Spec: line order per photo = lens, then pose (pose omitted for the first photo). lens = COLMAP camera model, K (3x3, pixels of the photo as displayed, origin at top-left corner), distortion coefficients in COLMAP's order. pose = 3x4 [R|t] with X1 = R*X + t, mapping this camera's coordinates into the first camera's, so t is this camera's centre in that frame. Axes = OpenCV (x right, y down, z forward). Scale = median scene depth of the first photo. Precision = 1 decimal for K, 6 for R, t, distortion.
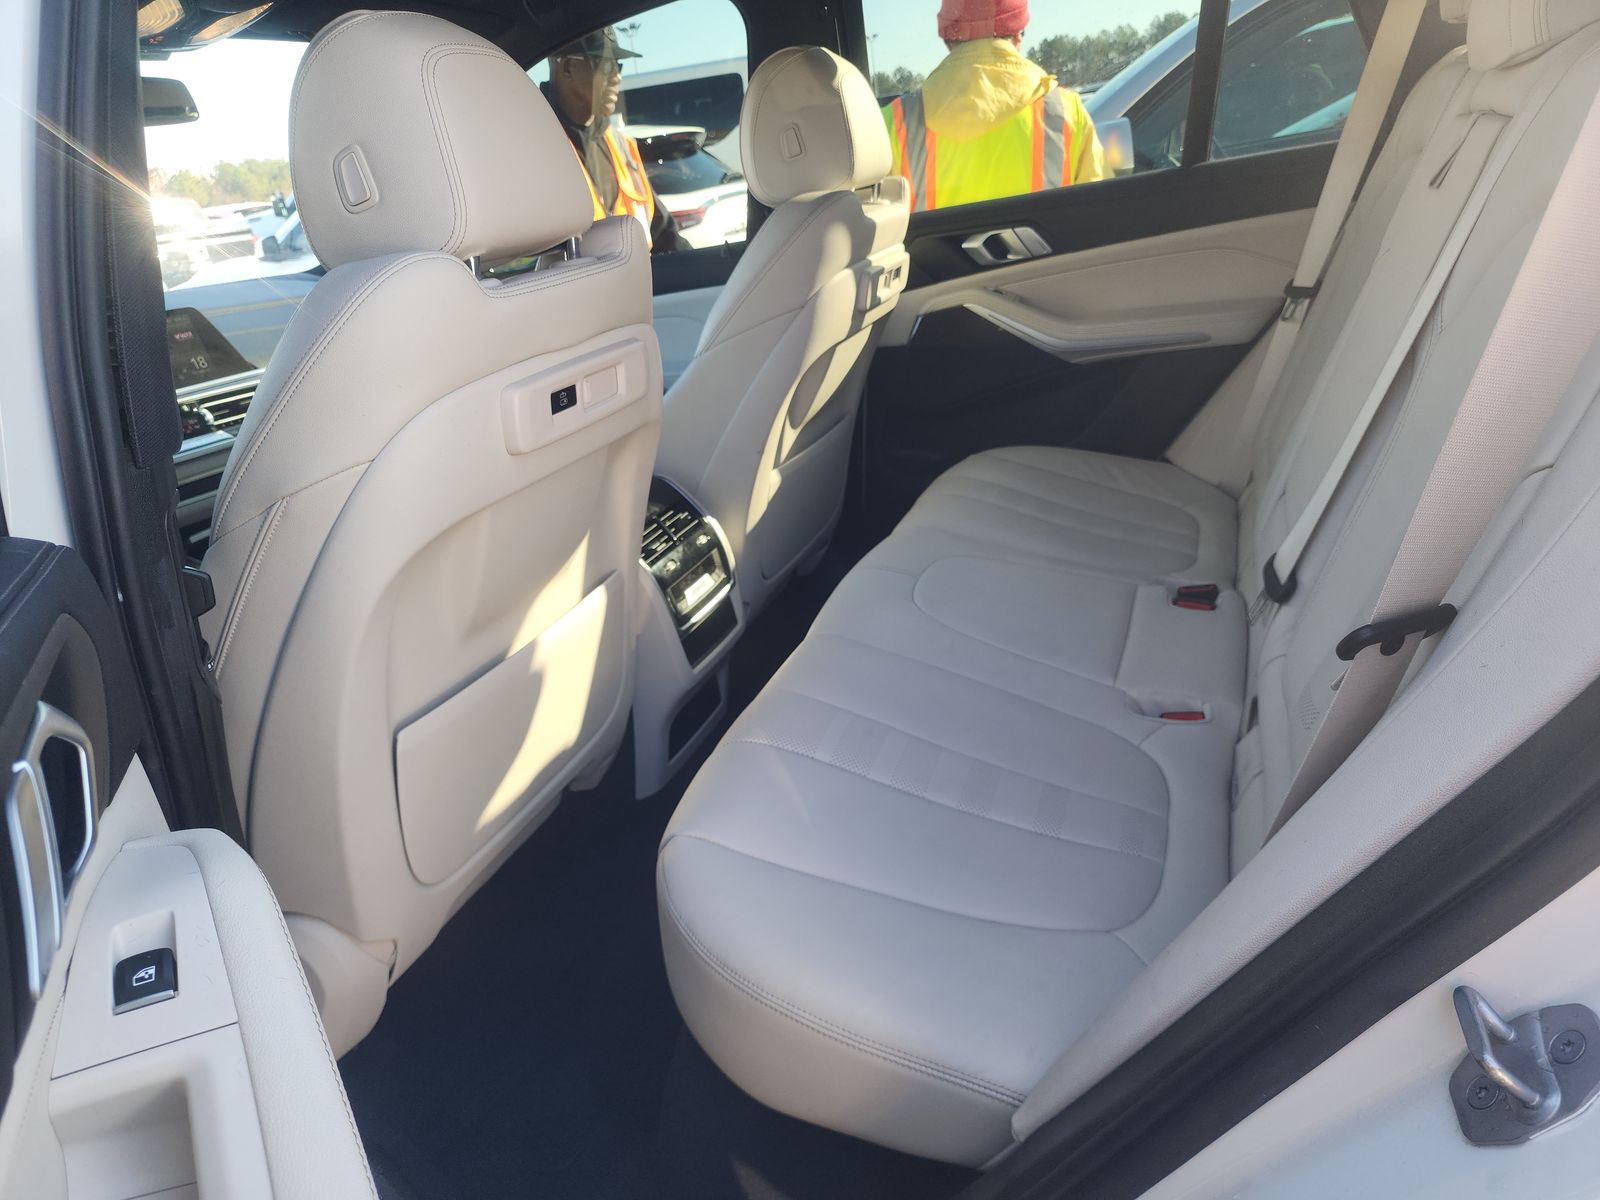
lens RADIAL K [[1072.8, 0, 800.0], [0, 1072.8, 600.0], [0, 0, 1]] dist [0.043253, -0.002346]
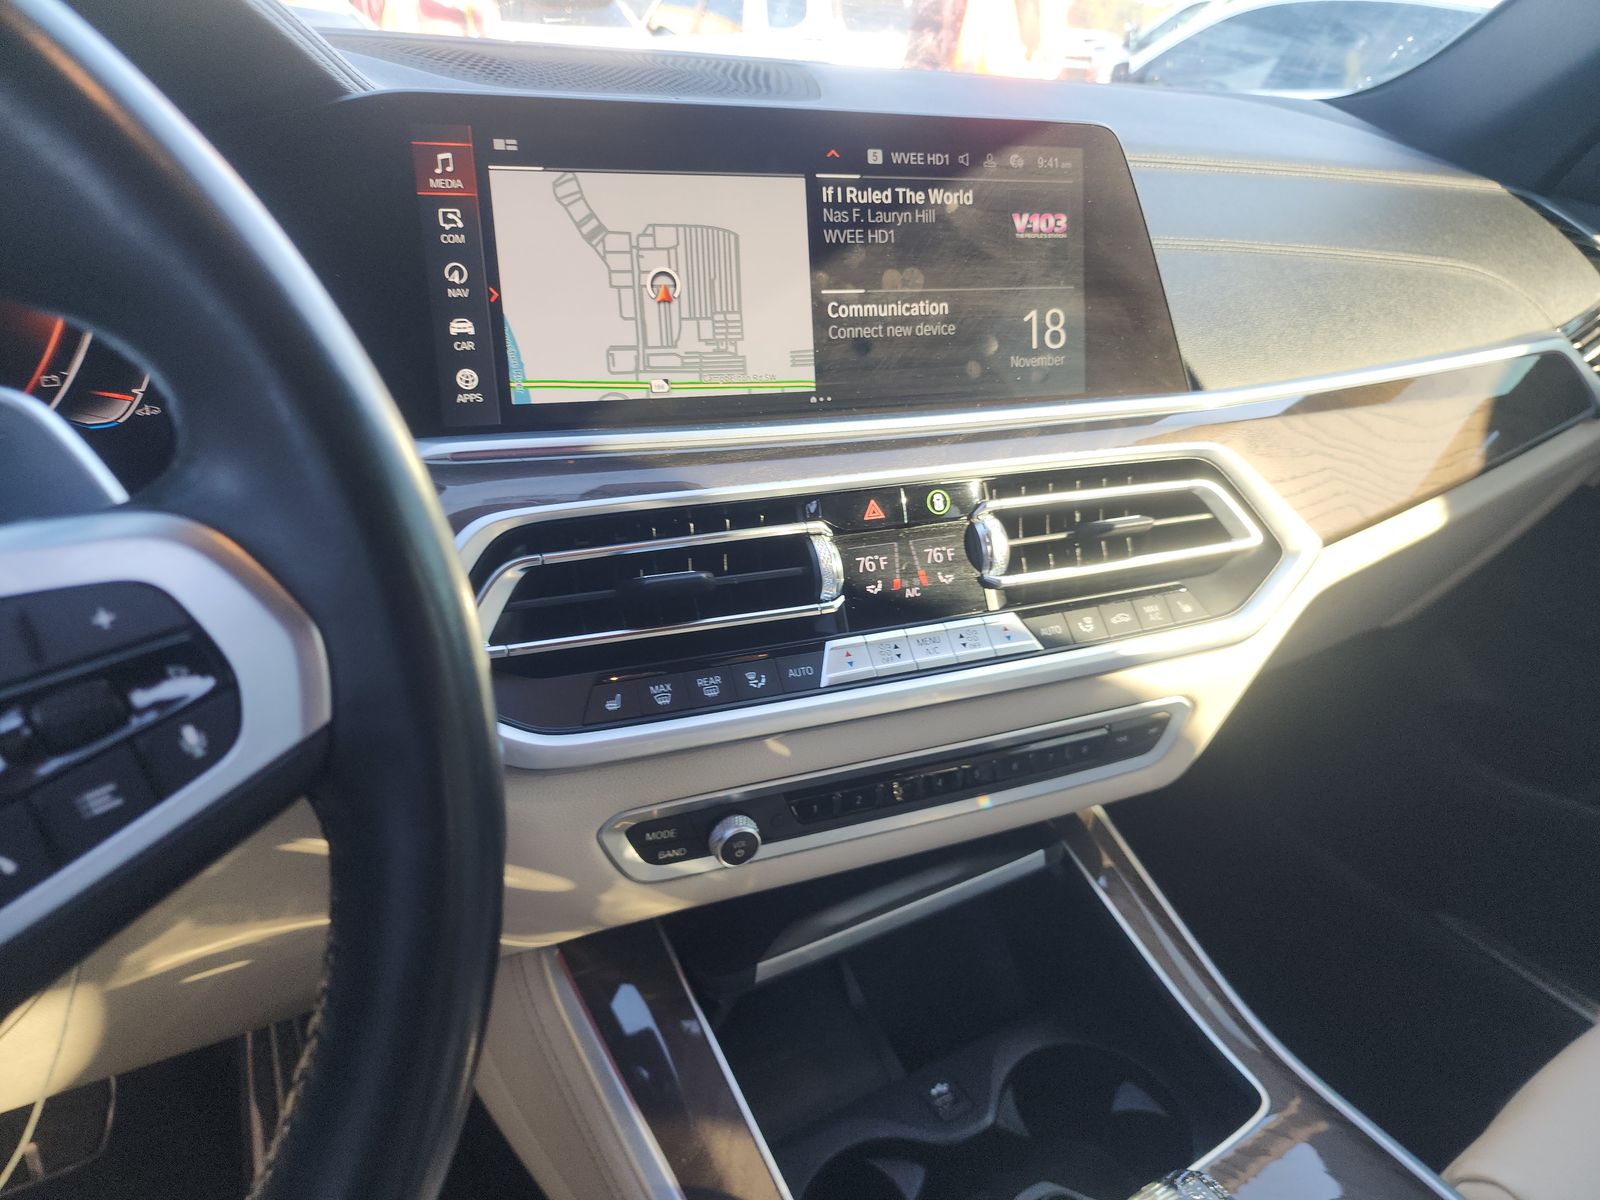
lens RADIAL K [[1072.8, 0, 800.0], [0, 1072.8, 600.0], [0, 0, 1]] dist [0.043253, -0.002346]
pose [[0.770374, 0.427608, -0.472943, -0.439730], [-0.376972, 0.903700, 0.203025, -0.187569], [0.514214, 0.021881, 0.857383, 0.731305]]
